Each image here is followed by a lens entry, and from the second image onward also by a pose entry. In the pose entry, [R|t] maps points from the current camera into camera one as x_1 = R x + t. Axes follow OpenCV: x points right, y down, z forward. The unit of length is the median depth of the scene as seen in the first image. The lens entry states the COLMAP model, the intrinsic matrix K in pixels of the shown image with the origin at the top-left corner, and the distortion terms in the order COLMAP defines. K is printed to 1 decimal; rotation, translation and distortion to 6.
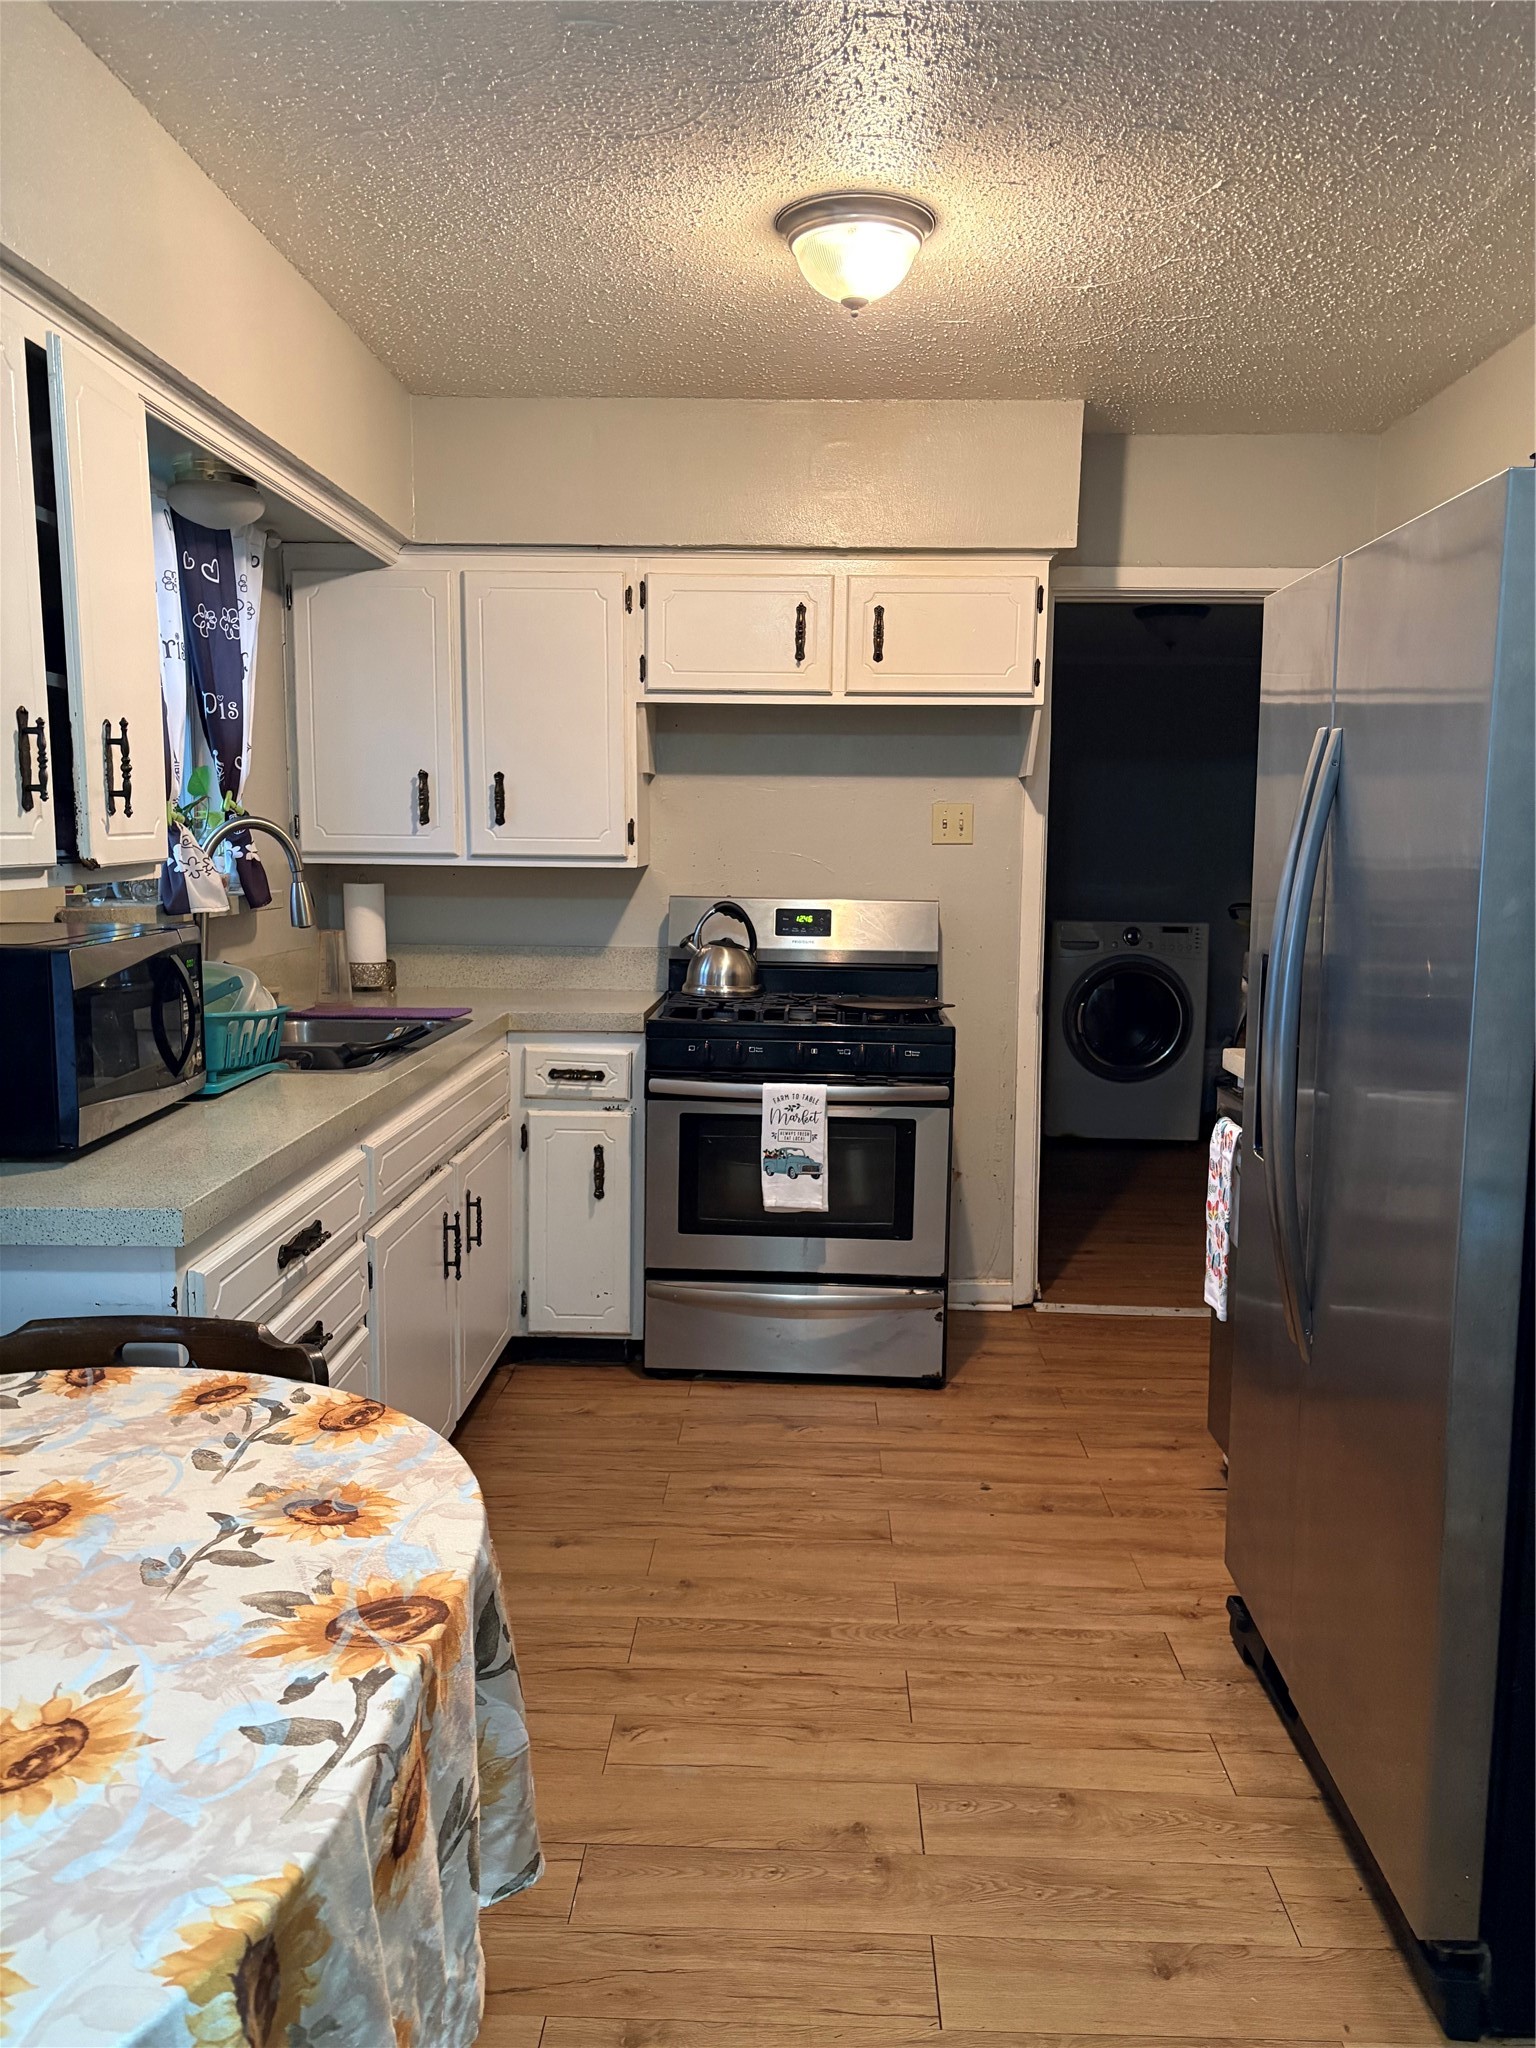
lens RADIAL K [[1537.5, 0, 770.4], [0, 1537.5, 1024.3], [0, 0, 1]] dist [0.063504, 0.004405]
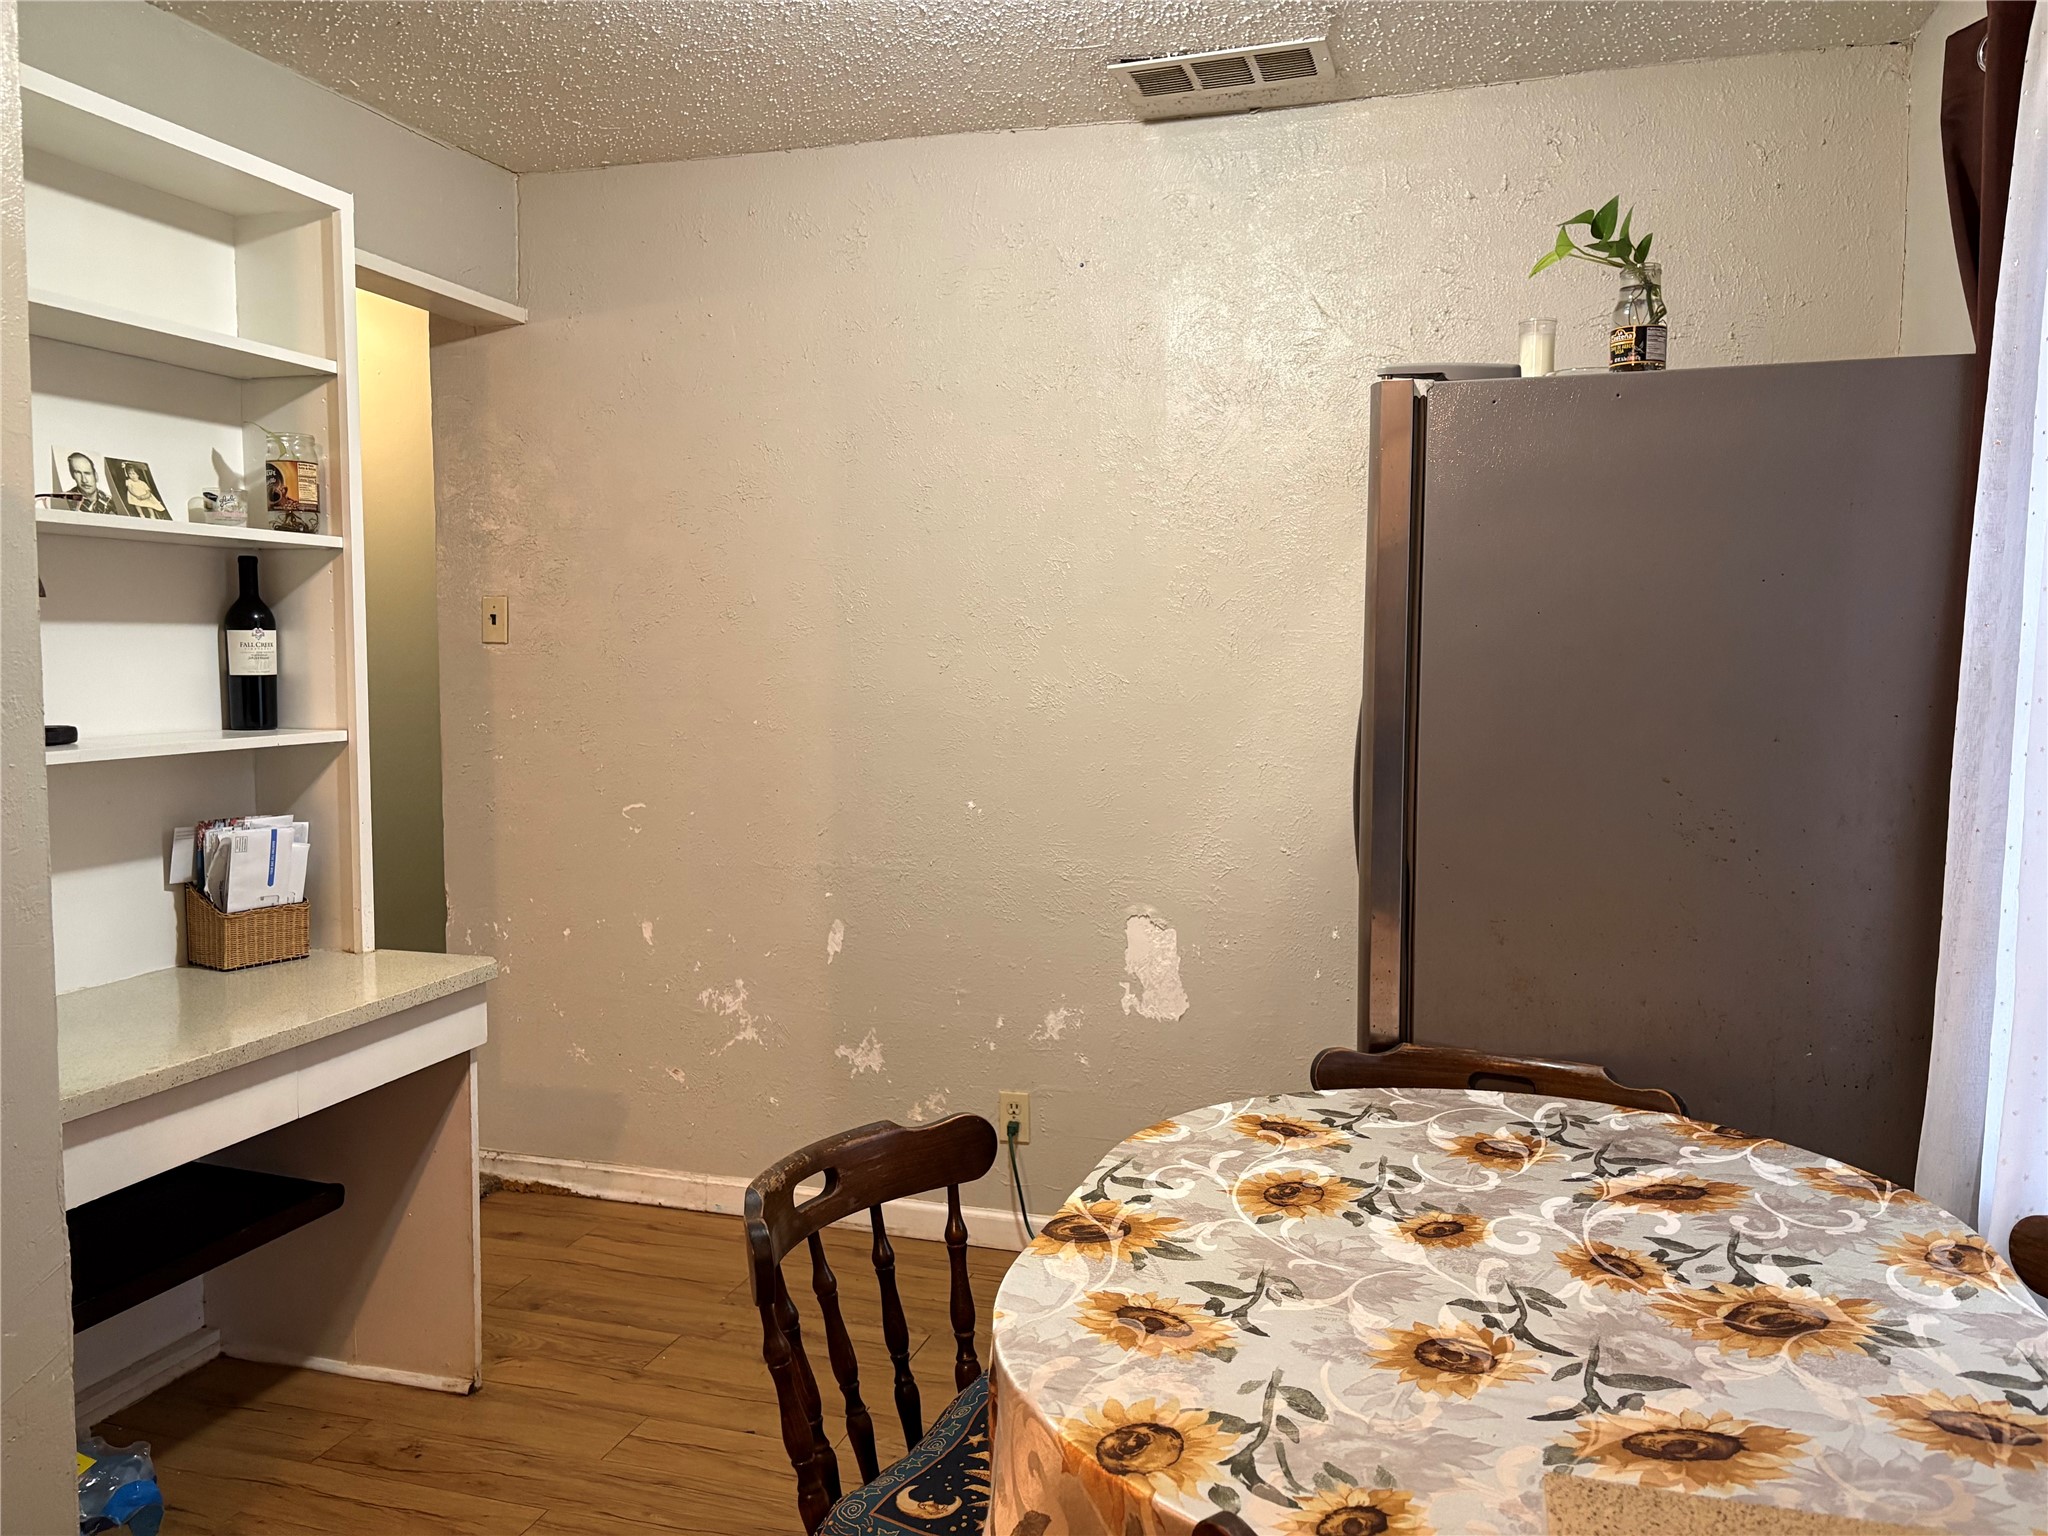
lens RADIAL K [[1537.5, 0, 1023.2], [0, 1537.5, 765.8], [0, 0, 1]] dist [0.063504, 0.004405]
pose [[-0.962414, -0.036930, 0.269063, -0.471463], [0.019200, 0.978981, 0.203045, -0.235118], [-0.270906, 0.200579, -0.941476, 1.920317]]
